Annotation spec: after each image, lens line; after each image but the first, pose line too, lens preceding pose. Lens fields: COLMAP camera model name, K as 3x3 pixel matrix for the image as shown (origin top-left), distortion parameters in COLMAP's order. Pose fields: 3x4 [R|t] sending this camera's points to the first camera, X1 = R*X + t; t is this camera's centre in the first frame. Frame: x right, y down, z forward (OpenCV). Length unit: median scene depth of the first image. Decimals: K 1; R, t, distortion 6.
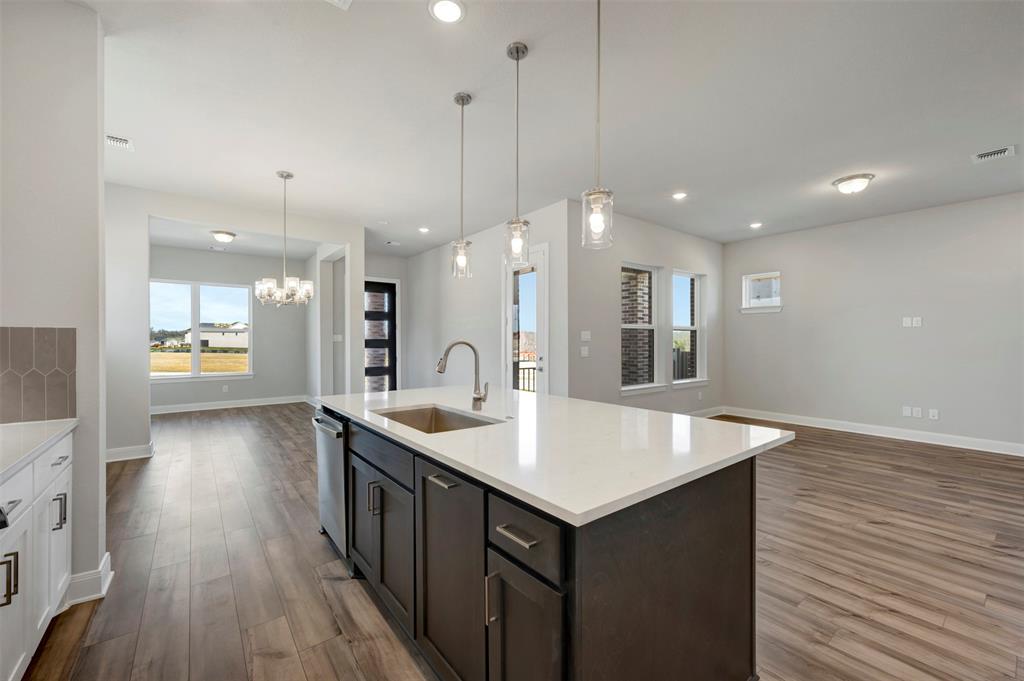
lens RADIAL K [[406.2, 0, 519.2], [0, 406.2, 338.7], [0, 0, 1]] dist [0.002842, -0.000074]
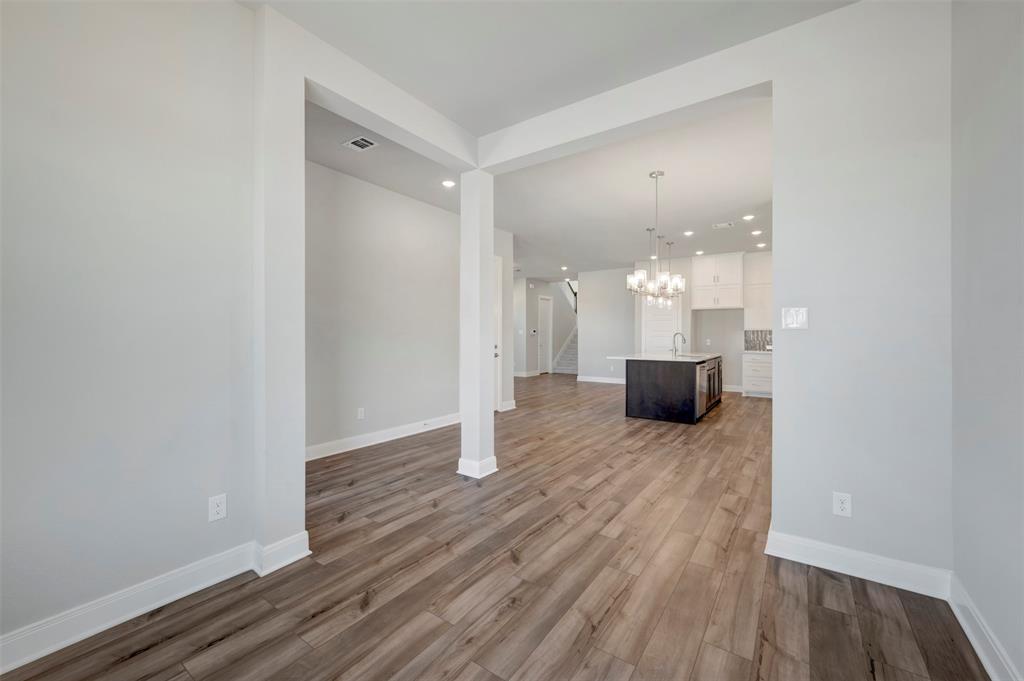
lens RADIAL K [[406.2, 0, 518.9], [0, 406.2, 330.6], [0, 0, 1]] dist [0.002842, -0.000074]
pose [[-0.284407, 0.010481, 0.958646, -1.355838], [-0.004848, 0.999912, -0.012371, 0.017241], [-0.958691, -0.008165, -0.284331, 1.497719]]
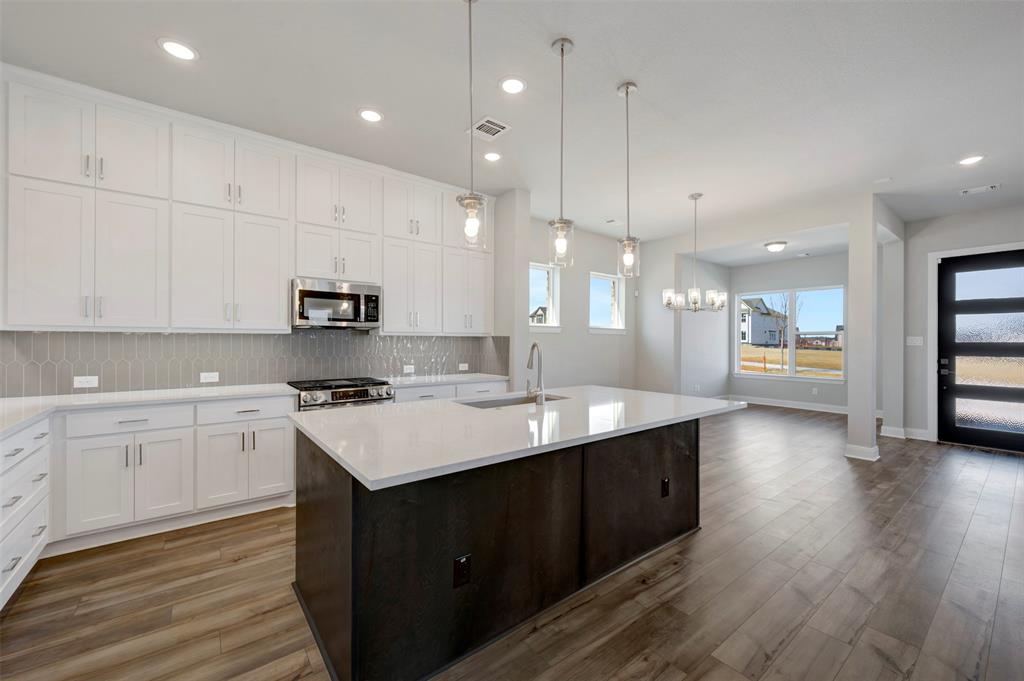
lens RADIAL K [[406.2, 0, 520.1], [0, 406.2, 337.9], [0, 0, 1]] dist [0.002842, -0.000074]
pose [[-0.010498, -0.010098, -0.999894, 0.509799], [-0.001396, 0.999948, -0.010084, 0.003204], [0.999944, 0.001290, -0.010511, 0.481183]]
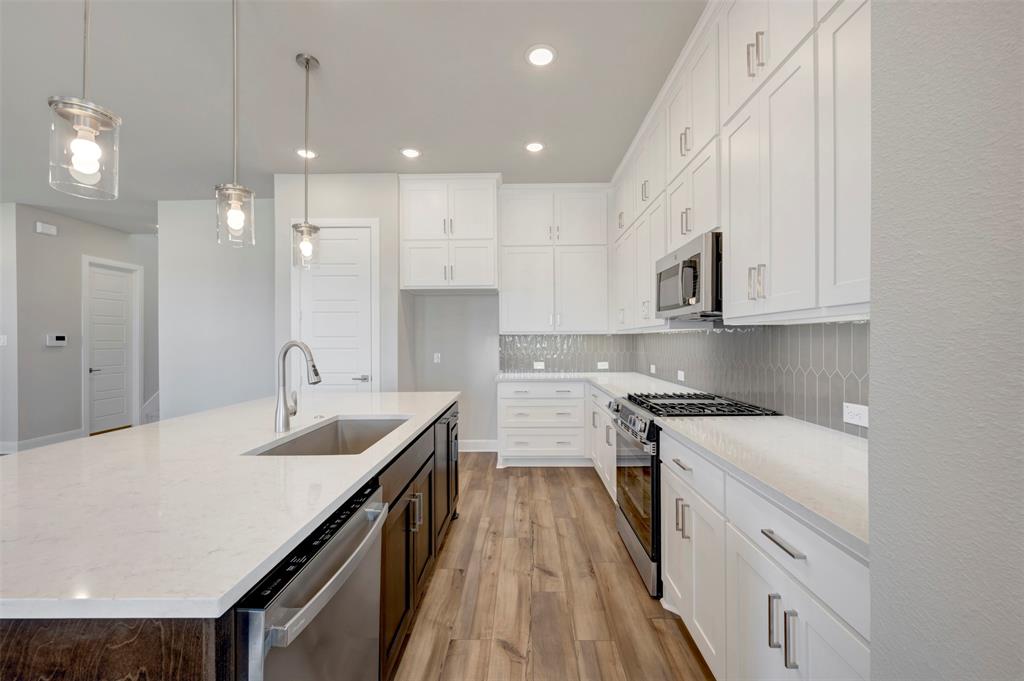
lens RADIAL K [[406.2, 0, 513.5], [0, 406.2, 338.0], [0, 0, 1]] dist [0.002842, -0.000074]
pose [[-0.765862, 0.009151, 0.642940, -0.472110], [0.007954, 0.999957, -0.004758, 0.003013], [-0.642956, 0.001470, -0.765901, 0.658225]]
